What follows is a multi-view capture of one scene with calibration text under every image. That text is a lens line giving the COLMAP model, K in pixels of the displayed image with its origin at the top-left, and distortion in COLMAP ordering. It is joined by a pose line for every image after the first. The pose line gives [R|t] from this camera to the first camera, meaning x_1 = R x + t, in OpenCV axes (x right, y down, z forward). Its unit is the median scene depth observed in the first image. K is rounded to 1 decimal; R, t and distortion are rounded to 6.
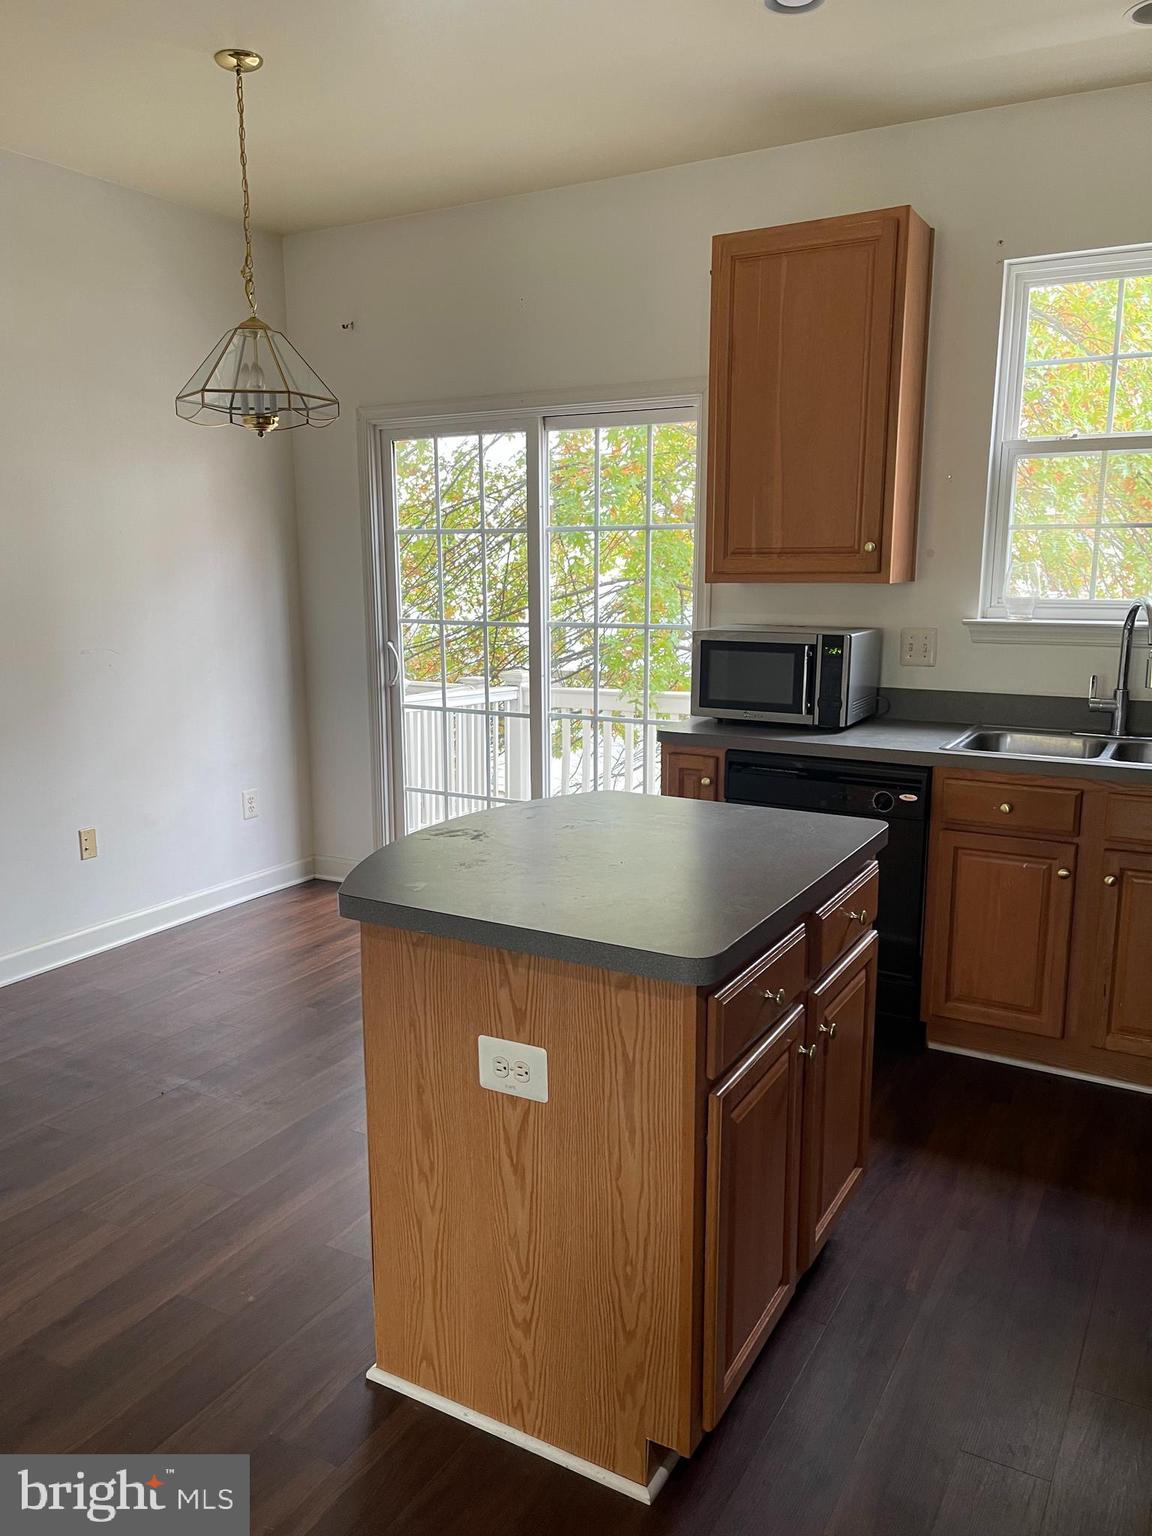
lens RADIAL K [[1160.4, 0, 571.9], [0, 1160.4, 771.1], [0, 0, 1]] dist [0.070554, -0.092788]
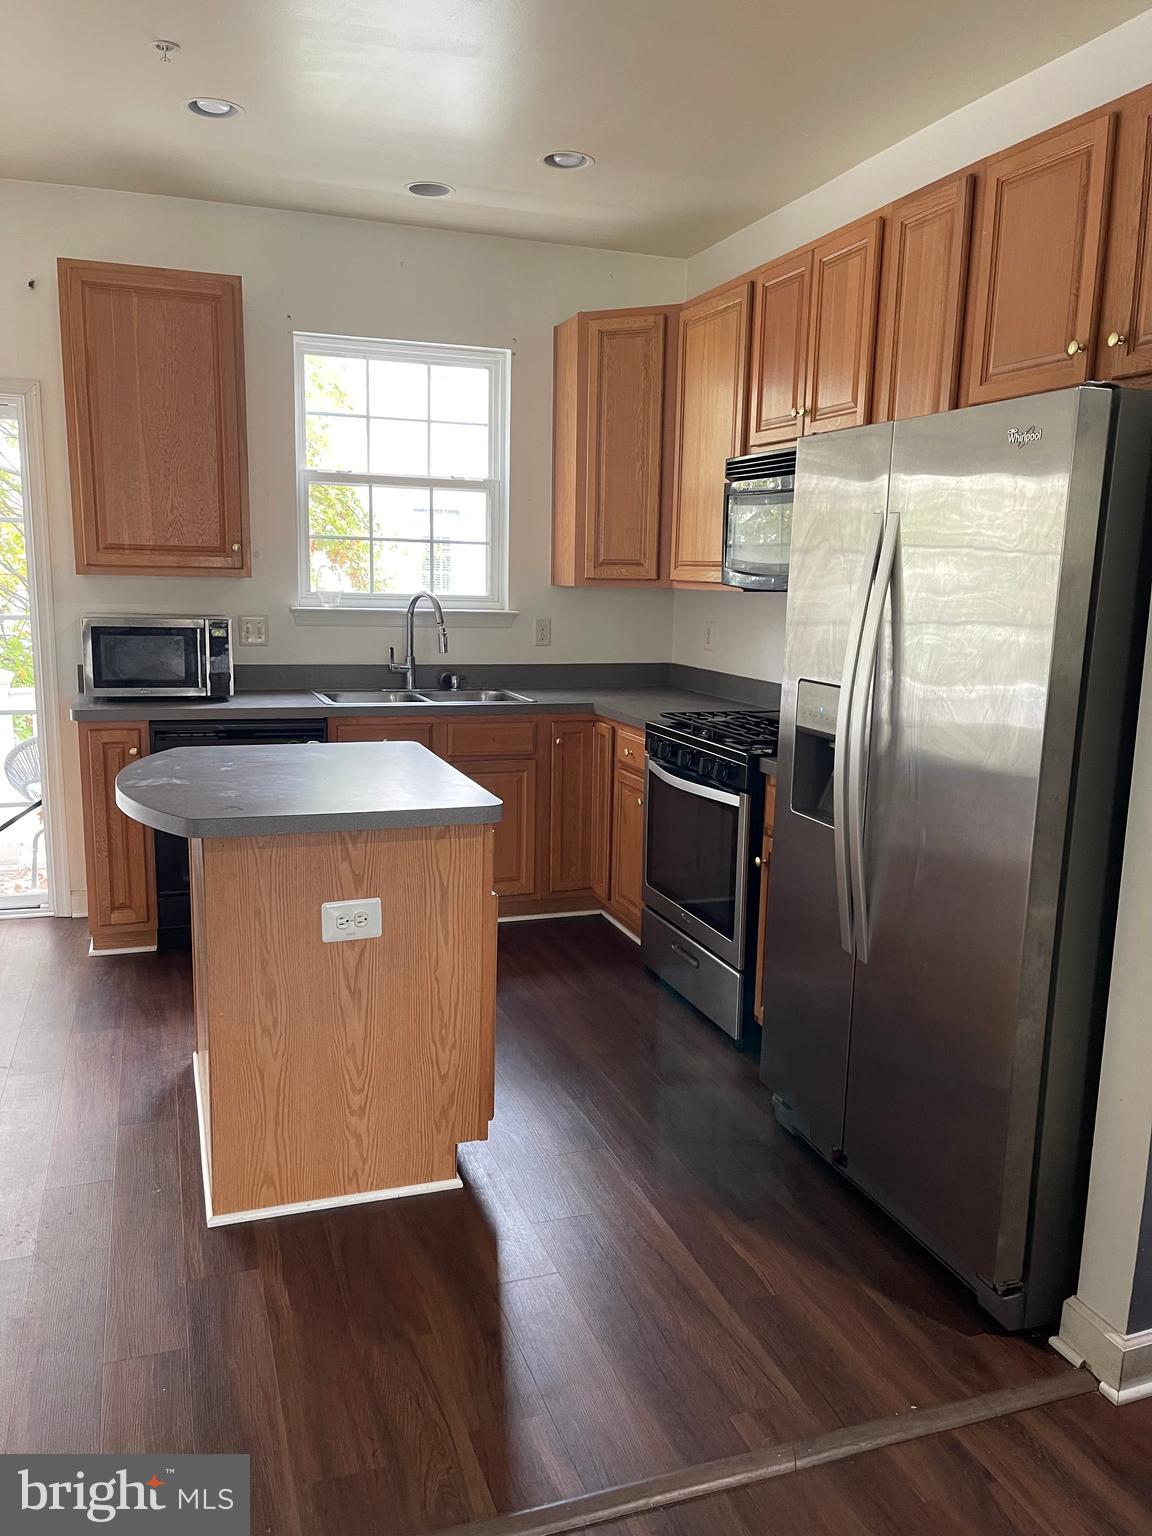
lens RADIAL K [[1160.4, 0, 576.4], [0, 1160.4, 771.4], [0, 0, 1]] dist [0.070554, -0.092788]
pose [[0.641469, -0.111208, 0.759046, -0.865231], [0.115902, 0.992129, 0.047409, 0.044627], [-0.758343, 0.057563, 0.649309, -0.098685]]
